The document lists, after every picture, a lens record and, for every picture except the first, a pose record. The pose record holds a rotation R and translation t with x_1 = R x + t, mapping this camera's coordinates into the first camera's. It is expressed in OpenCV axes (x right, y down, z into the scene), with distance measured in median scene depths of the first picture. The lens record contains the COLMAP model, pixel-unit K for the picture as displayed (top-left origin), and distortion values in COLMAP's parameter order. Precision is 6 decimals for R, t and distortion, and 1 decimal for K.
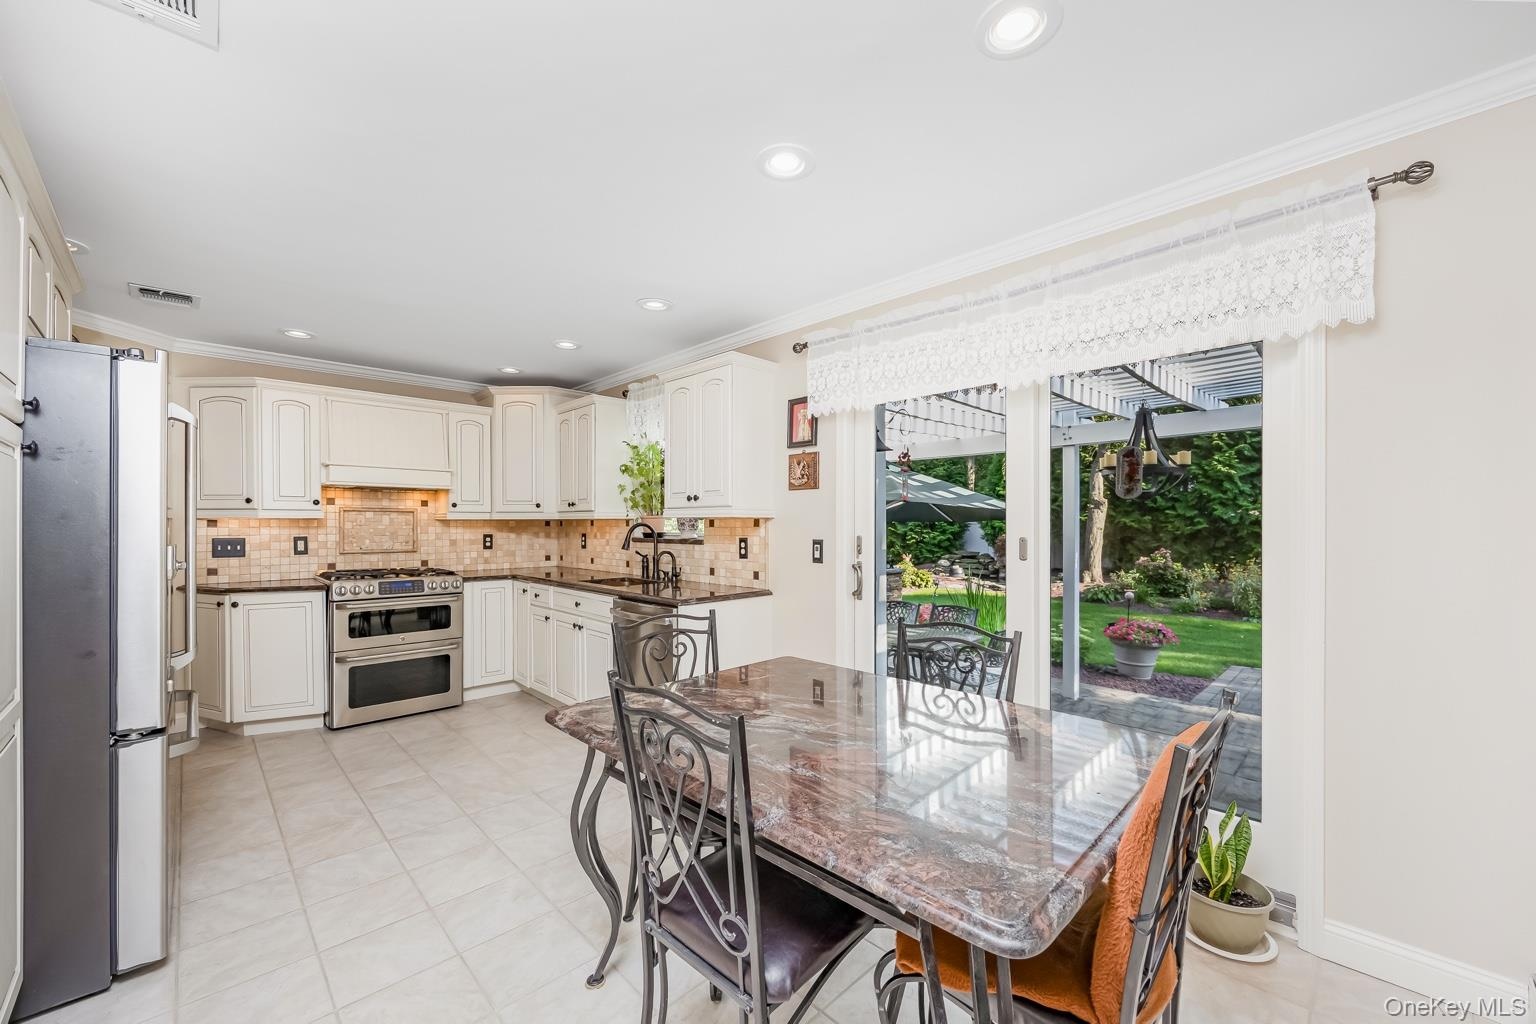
lens RADIAL K [[600.0, 0, 767.3], [0, 600.0, 529.2], [0, 0, 1]] dist [-0.002507, 0.000068]
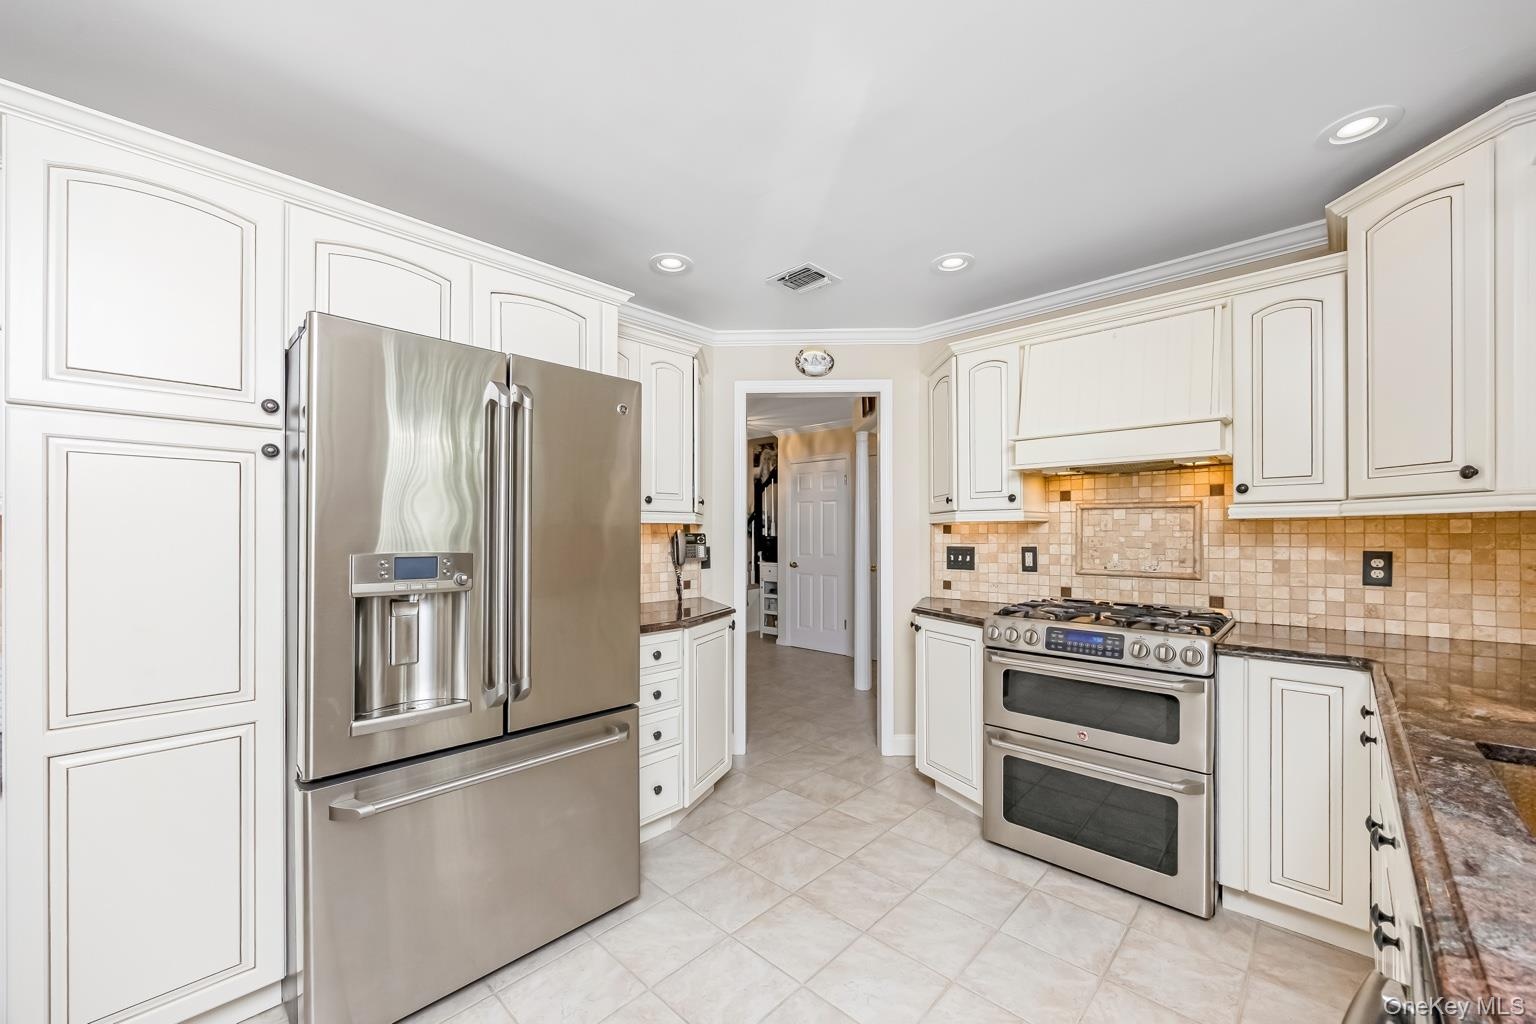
lens RADIAL K [[600.0, 0, 767.3], [0, 600.0, 529.2], [0, 0, 1]] dist [-0.002507, 0.000068]
pose [[0.044510, -0.004797, -0.998997, -0.062026], [-0.004945, 0.999975, -0.005022, -0.003557], [0.998997, 0.005163, 0.044485, 0.622504]]
